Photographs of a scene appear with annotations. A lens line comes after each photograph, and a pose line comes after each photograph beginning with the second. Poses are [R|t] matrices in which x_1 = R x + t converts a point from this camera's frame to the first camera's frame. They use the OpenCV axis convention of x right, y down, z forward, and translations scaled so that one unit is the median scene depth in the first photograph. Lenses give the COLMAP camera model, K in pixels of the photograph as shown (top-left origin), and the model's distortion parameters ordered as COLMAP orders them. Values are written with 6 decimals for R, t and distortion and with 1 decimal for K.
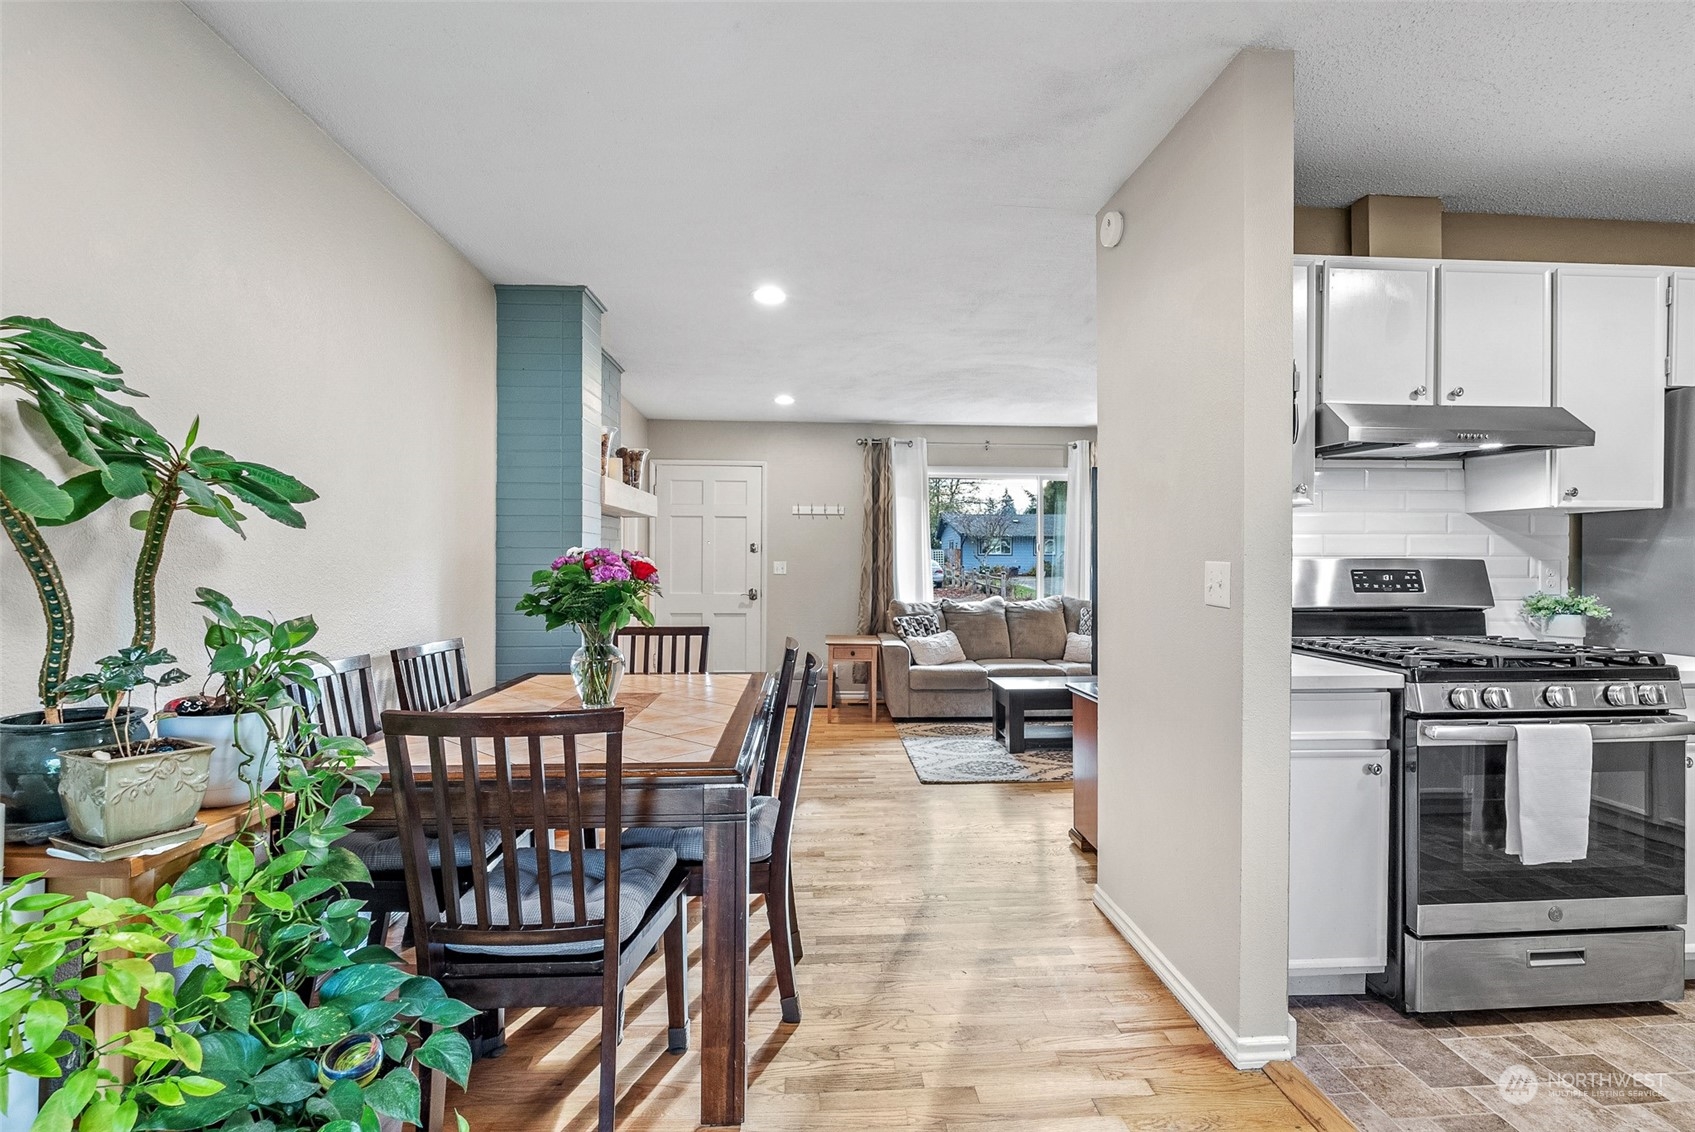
lens RADIAL K [[752.9, 0, 850.4], [0, 752.9, 565.5], [0, 0, 1]] dist [-0.010259, 0.001364]
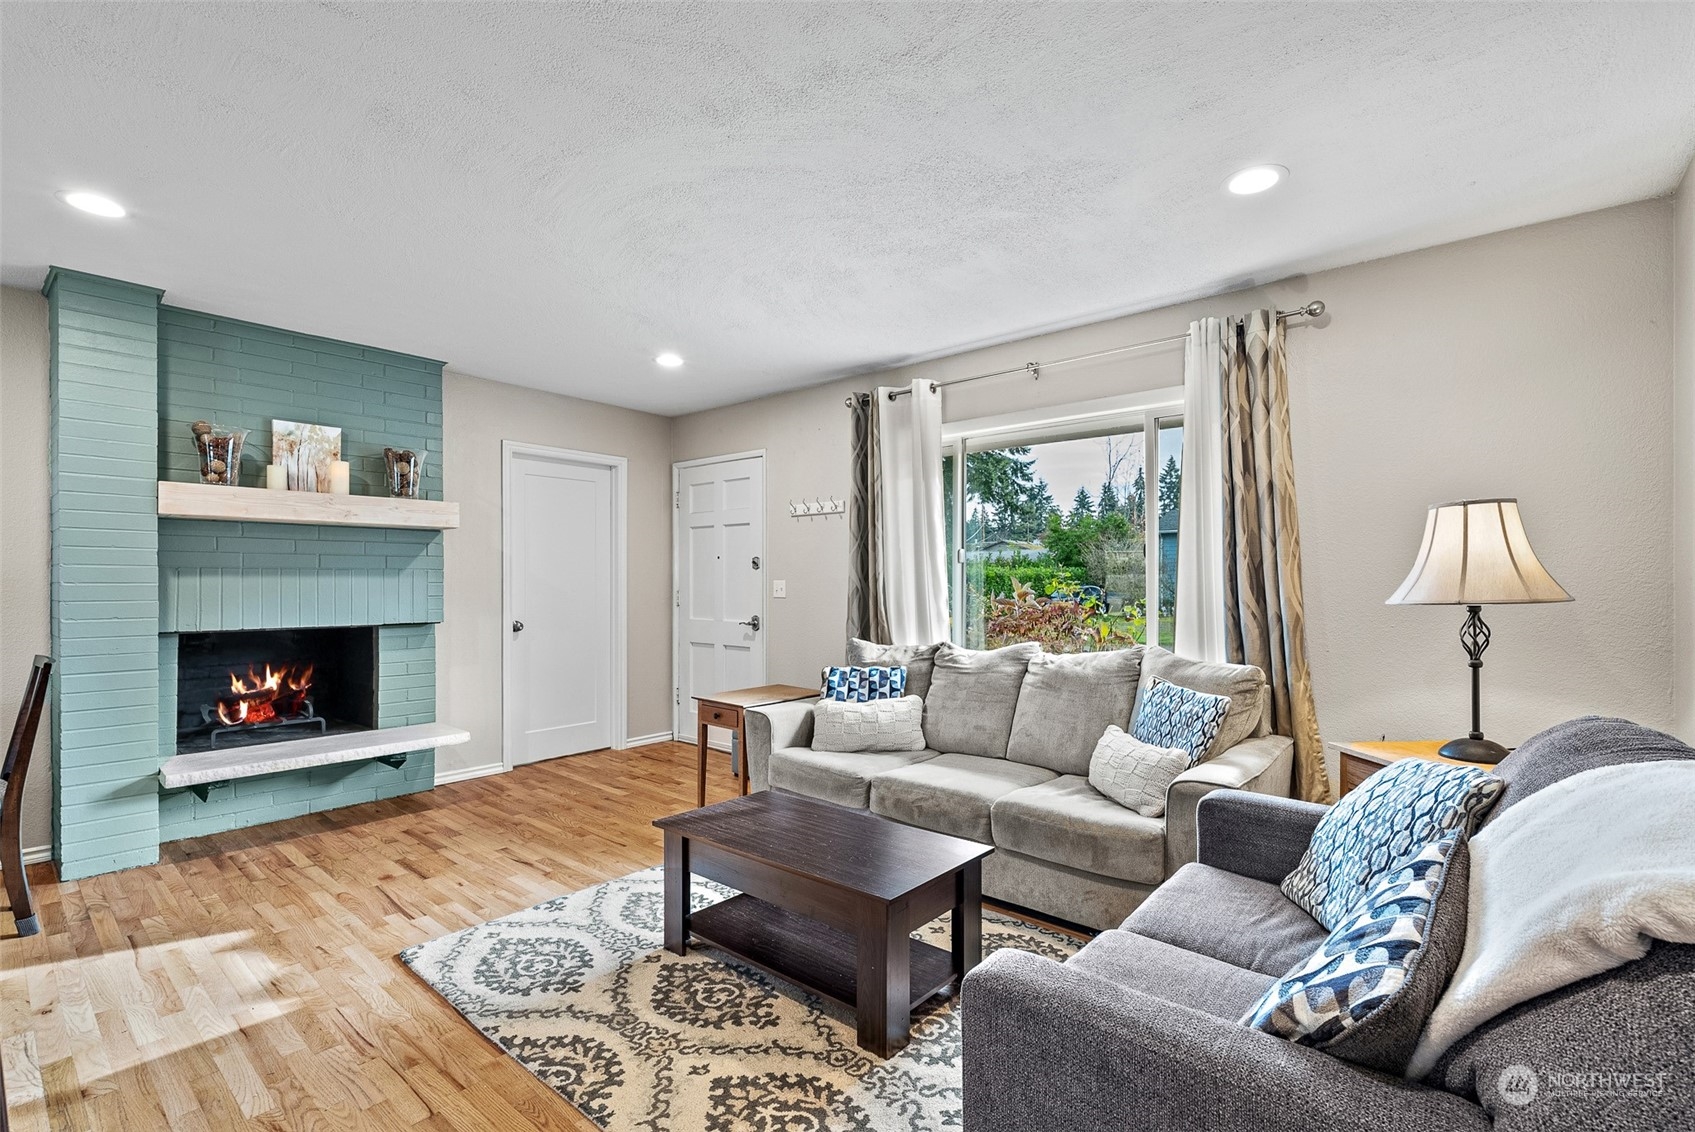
lens RADIAL K [[752.9, 0, 857.3], [0, 752.9, 585.4], [0, 0, 1]] dist [-0.010259, 0.001364]
pose [[0.728450, -0.000392, -0.685099, 1.277557], [0.000308, 1.000000, -0.000245, 0.001869], [0.685099, -0.000033, 0.728450, 1.387966]]
